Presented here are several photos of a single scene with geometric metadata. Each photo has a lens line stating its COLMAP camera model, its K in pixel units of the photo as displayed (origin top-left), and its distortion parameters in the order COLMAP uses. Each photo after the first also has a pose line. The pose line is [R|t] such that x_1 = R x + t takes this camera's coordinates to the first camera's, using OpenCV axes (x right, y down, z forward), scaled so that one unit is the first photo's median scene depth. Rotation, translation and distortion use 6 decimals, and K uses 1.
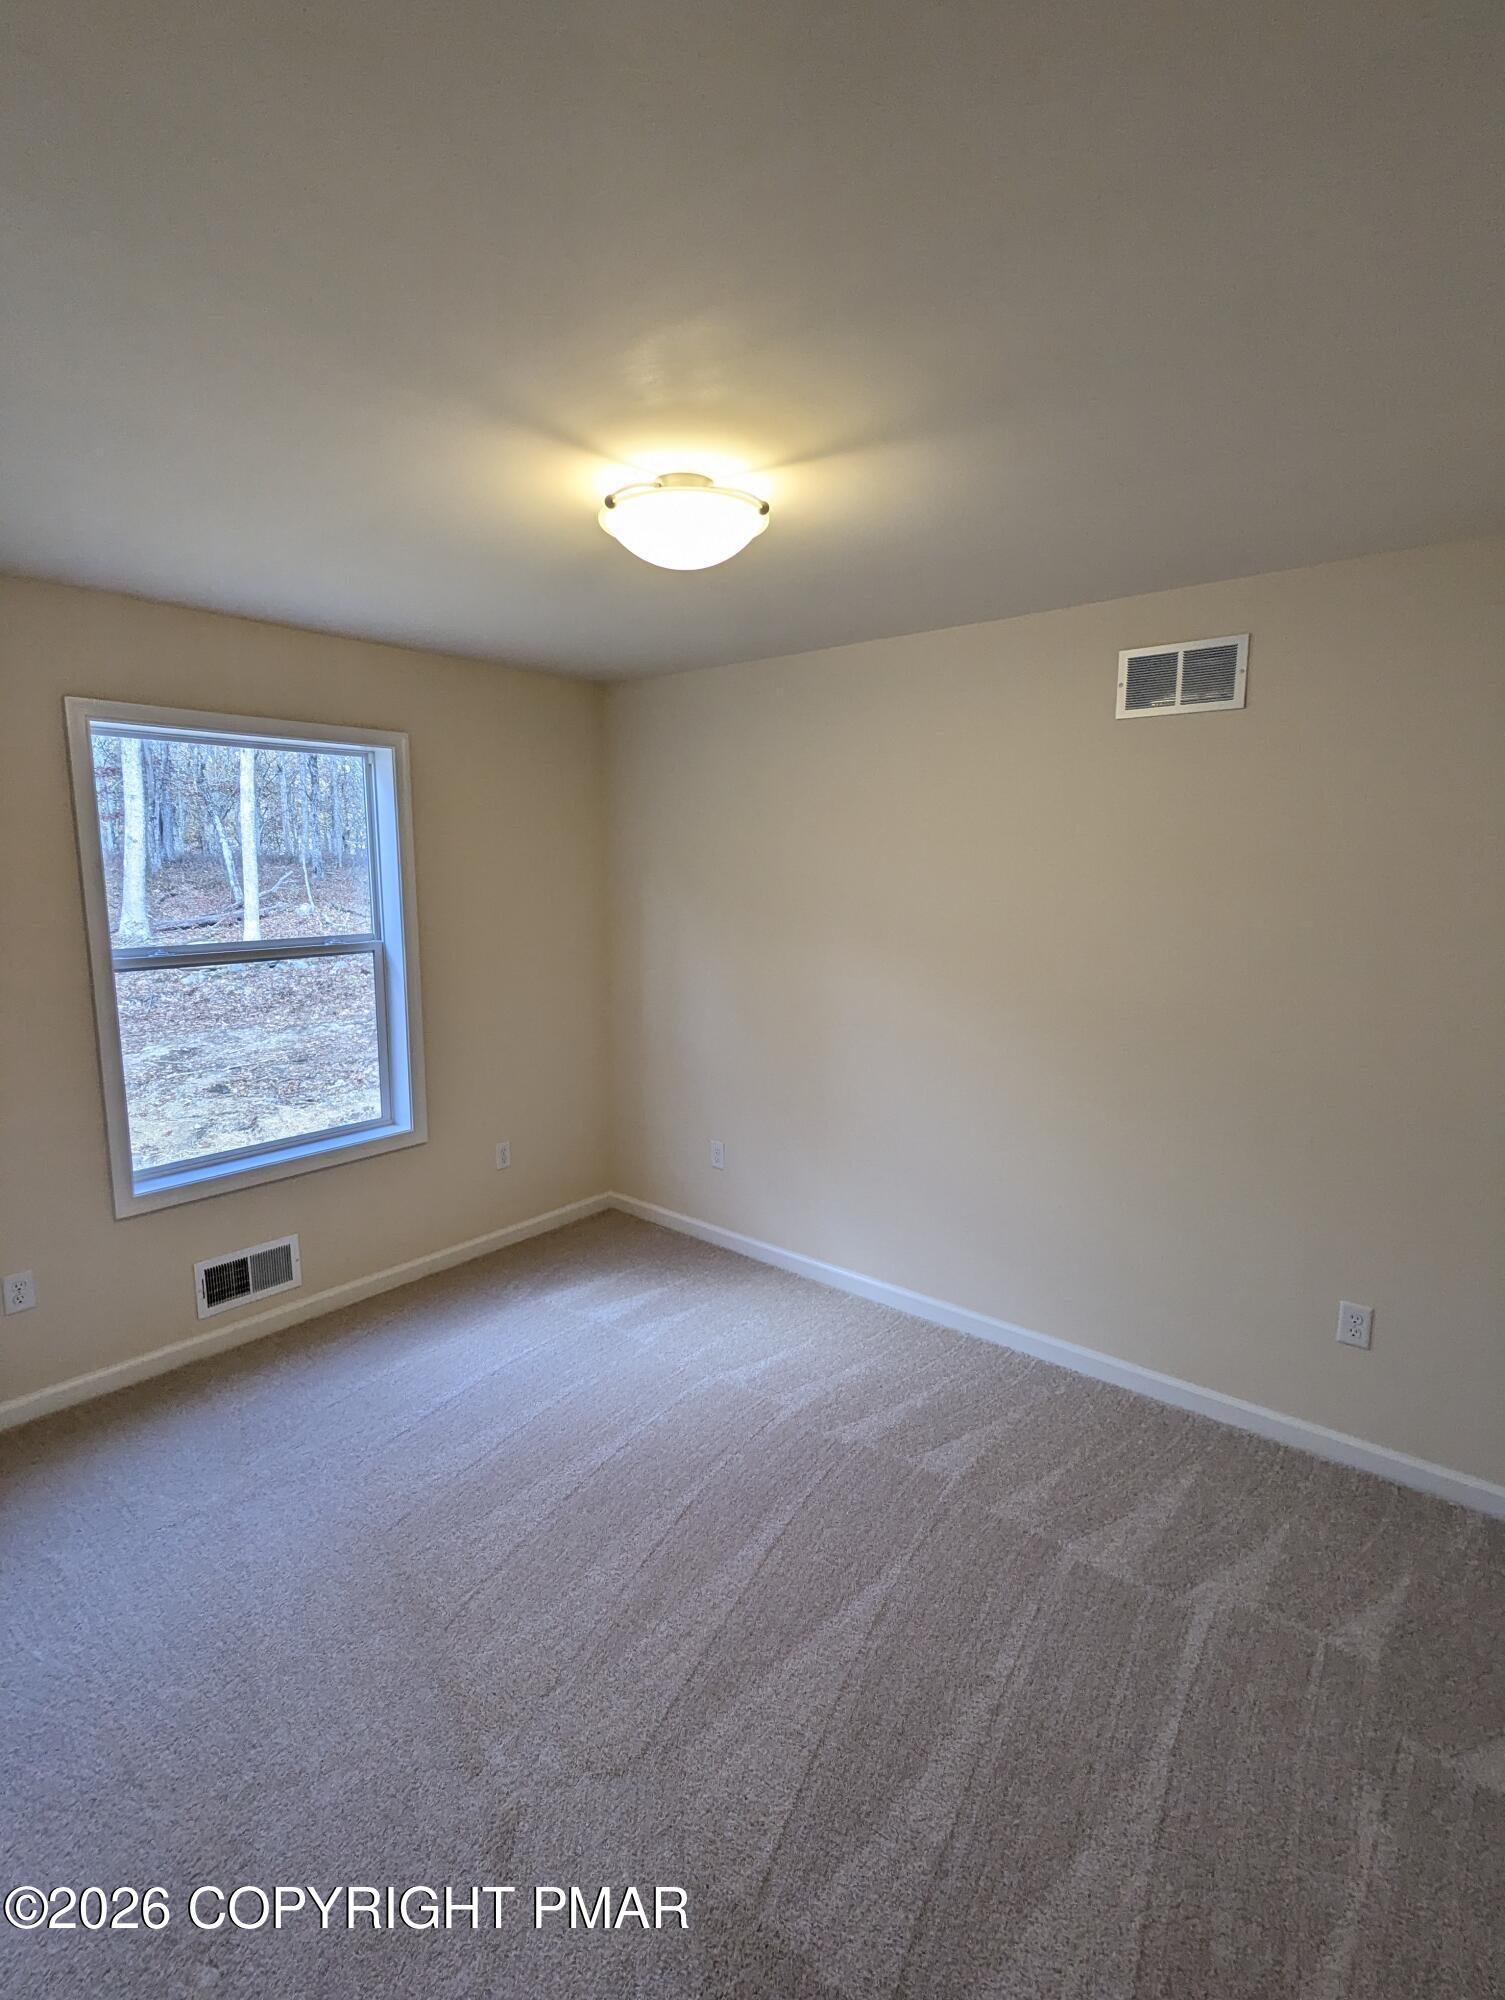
lens RADIAL K [[943.0, 0, 749.7], [0, 943.0, 1000.7], [0, 0, 1]] dist [-0.001186, 0.000220]
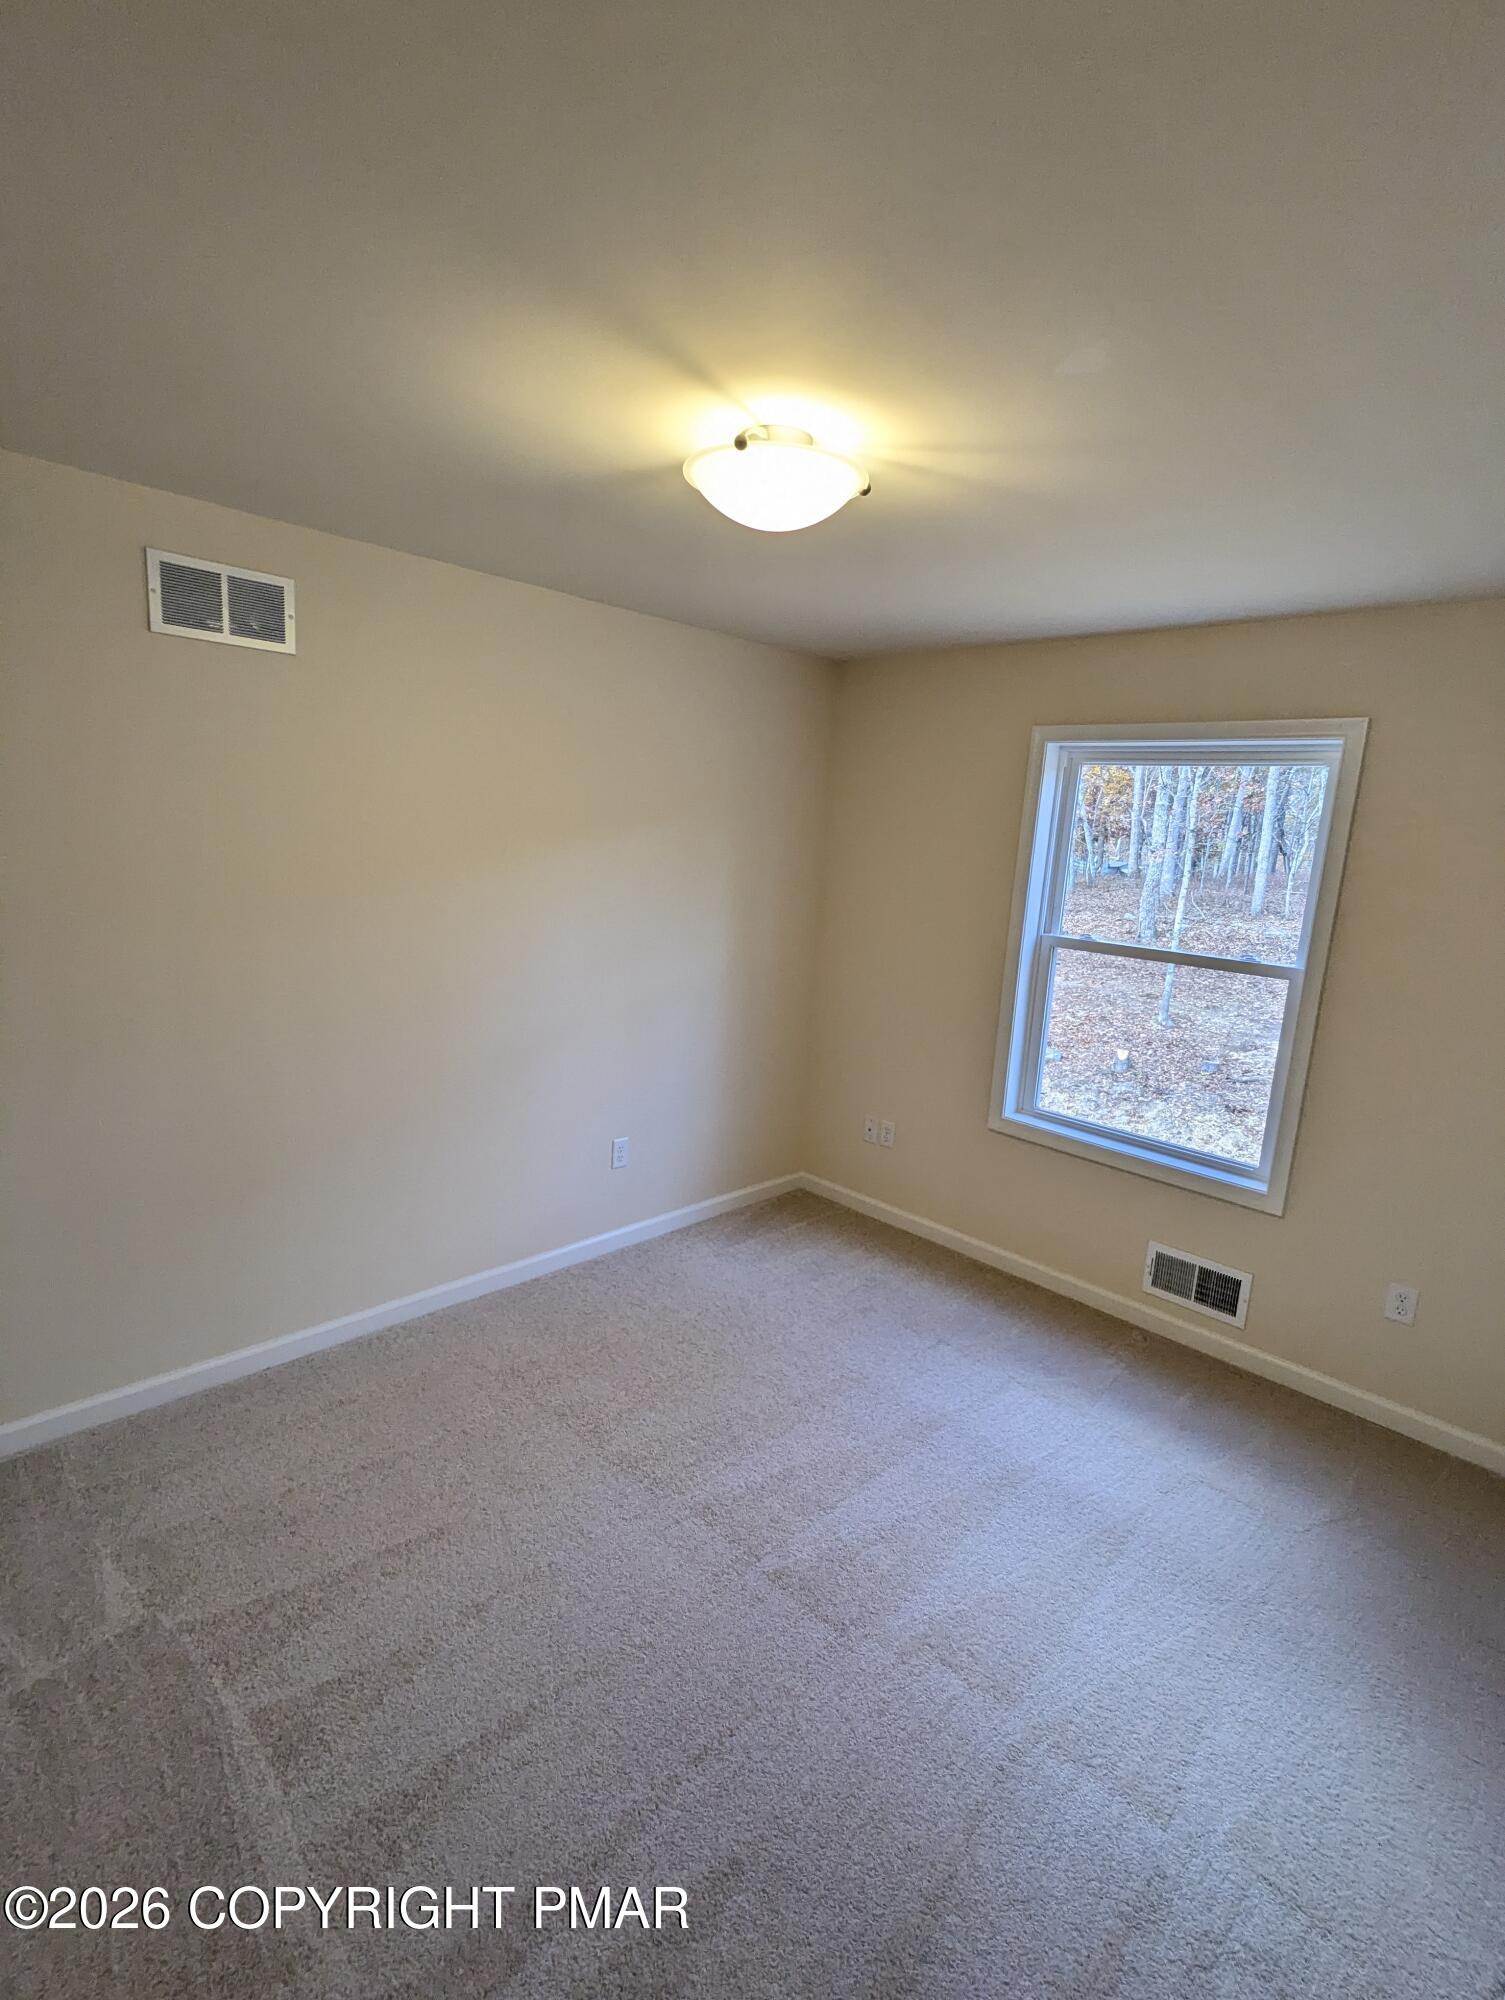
lens RADIAL K [[943.0, 0, 749.7], [0, 943.0, 1000.7], [0, 0, 1]] dist [-0.001186, 0.000220]
pose [[-0.089930, 0.169515, -0.981416, 0.485772], [-0.217704, 0.958232, 0.185460, -0.085505], [0.971863, 0.230337, -0.049270, 0.566835]]
